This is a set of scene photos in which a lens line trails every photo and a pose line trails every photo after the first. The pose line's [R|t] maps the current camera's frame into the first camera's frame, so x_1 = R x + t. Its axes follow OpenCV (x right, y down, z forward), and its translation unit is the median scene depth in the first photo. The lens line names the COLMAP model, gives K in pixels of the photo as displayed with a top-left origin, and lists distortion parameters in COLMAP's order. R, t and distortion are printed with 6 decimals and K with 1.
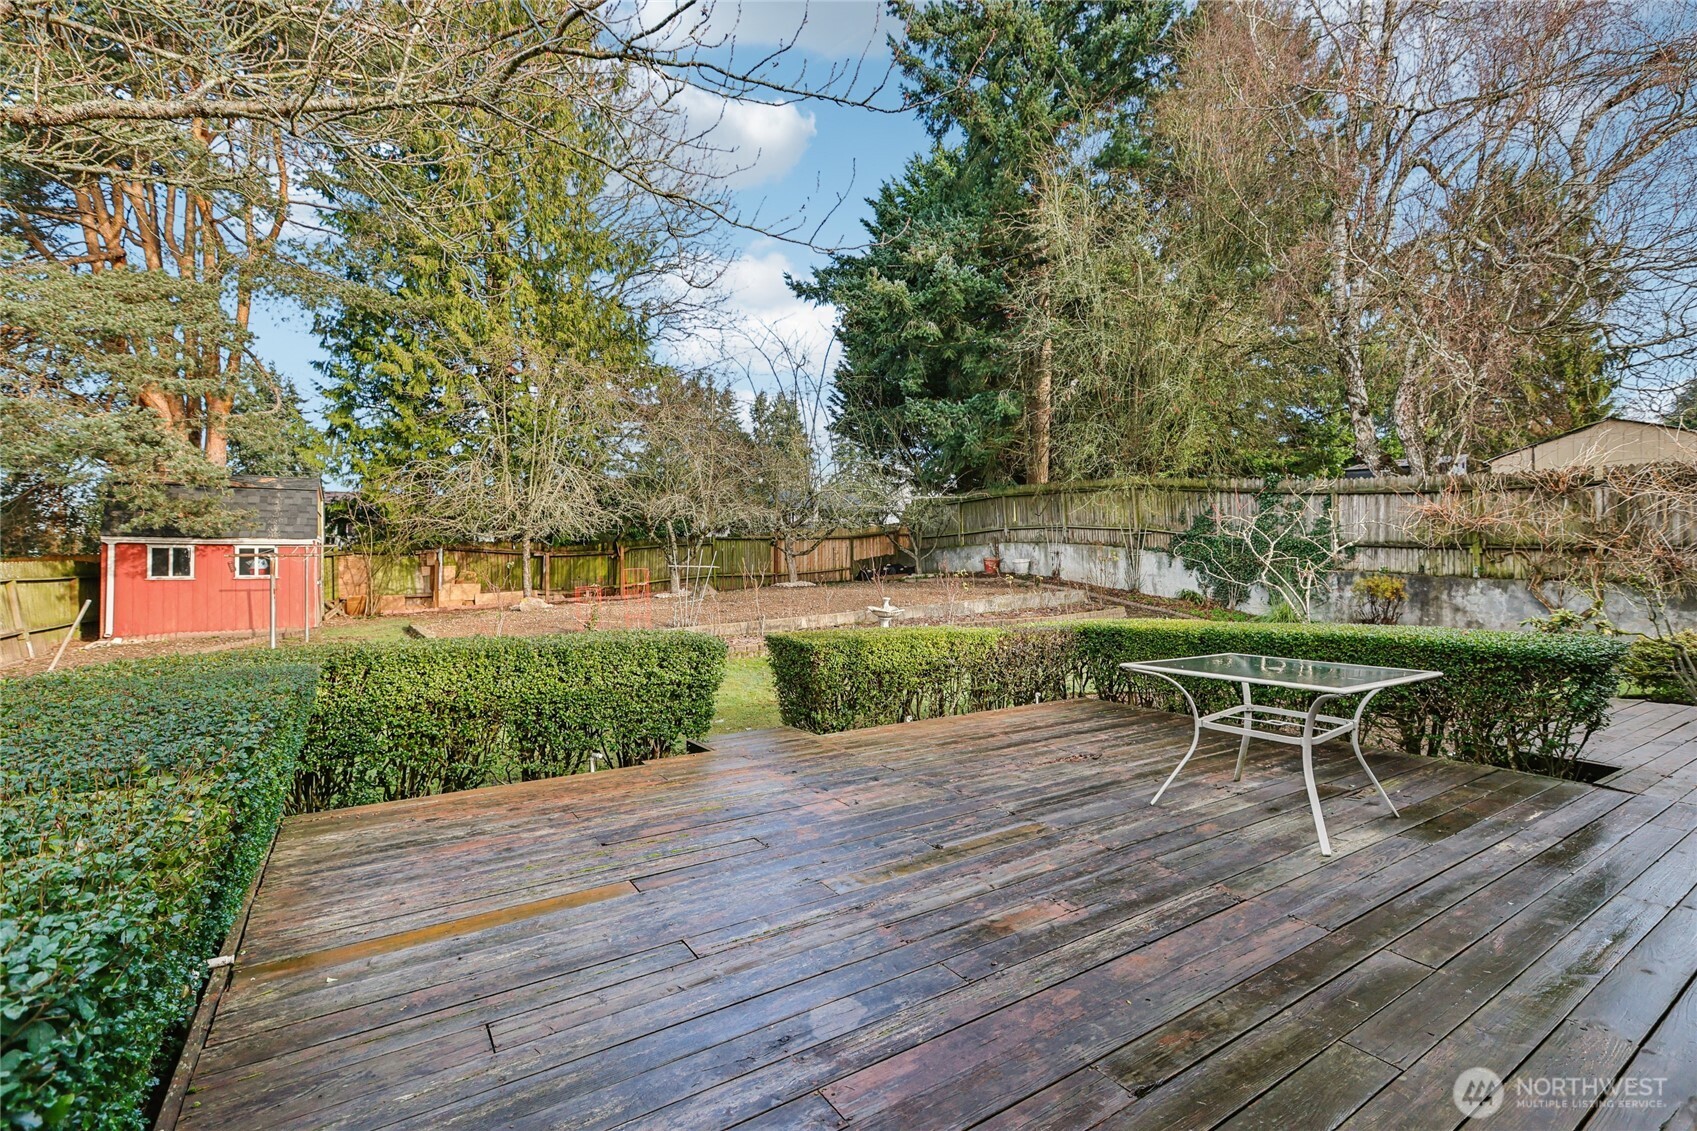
lens RADIAL K [[769.9, 0, 853.5], [0, 769.9, 574.1], [0, 0, 1]] dist [0.001938, -0.000652]
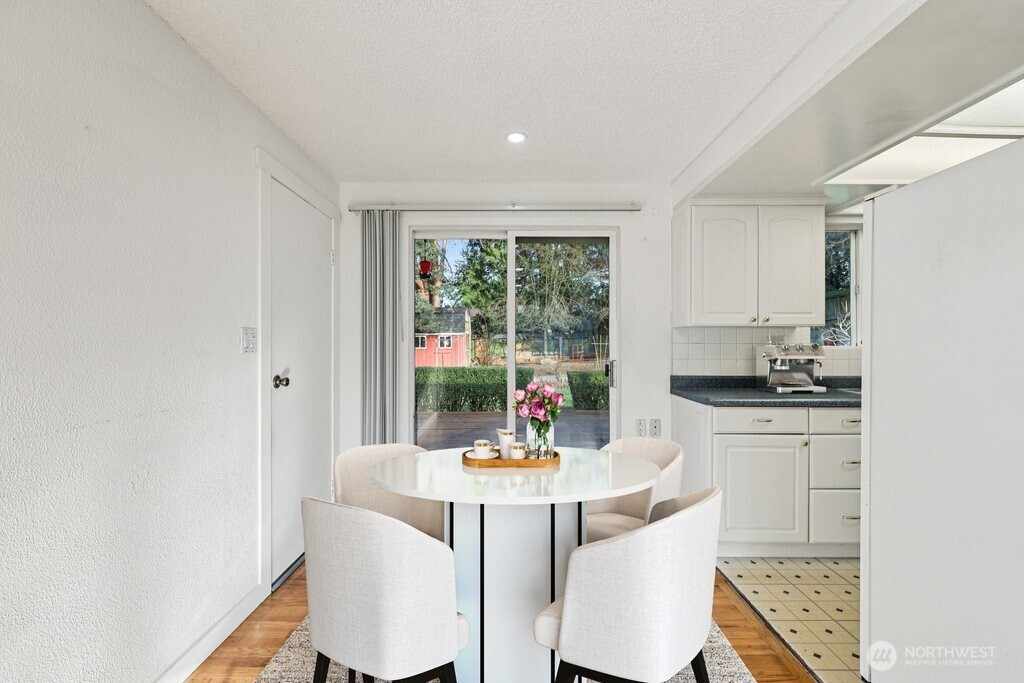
lens RADIAL K [[464.6, 0, 513.1], [0, 464.6, 341.7], [0, 0, 1]] dist [0.001938, -0.000652]
pose [[0.825820, -0.001676, -0.563931, 0.267920], [-0.003394, 0.999963, -0.007942, -0.005652], [0.563923, 0.008473, 0.825784, -0.132583]]
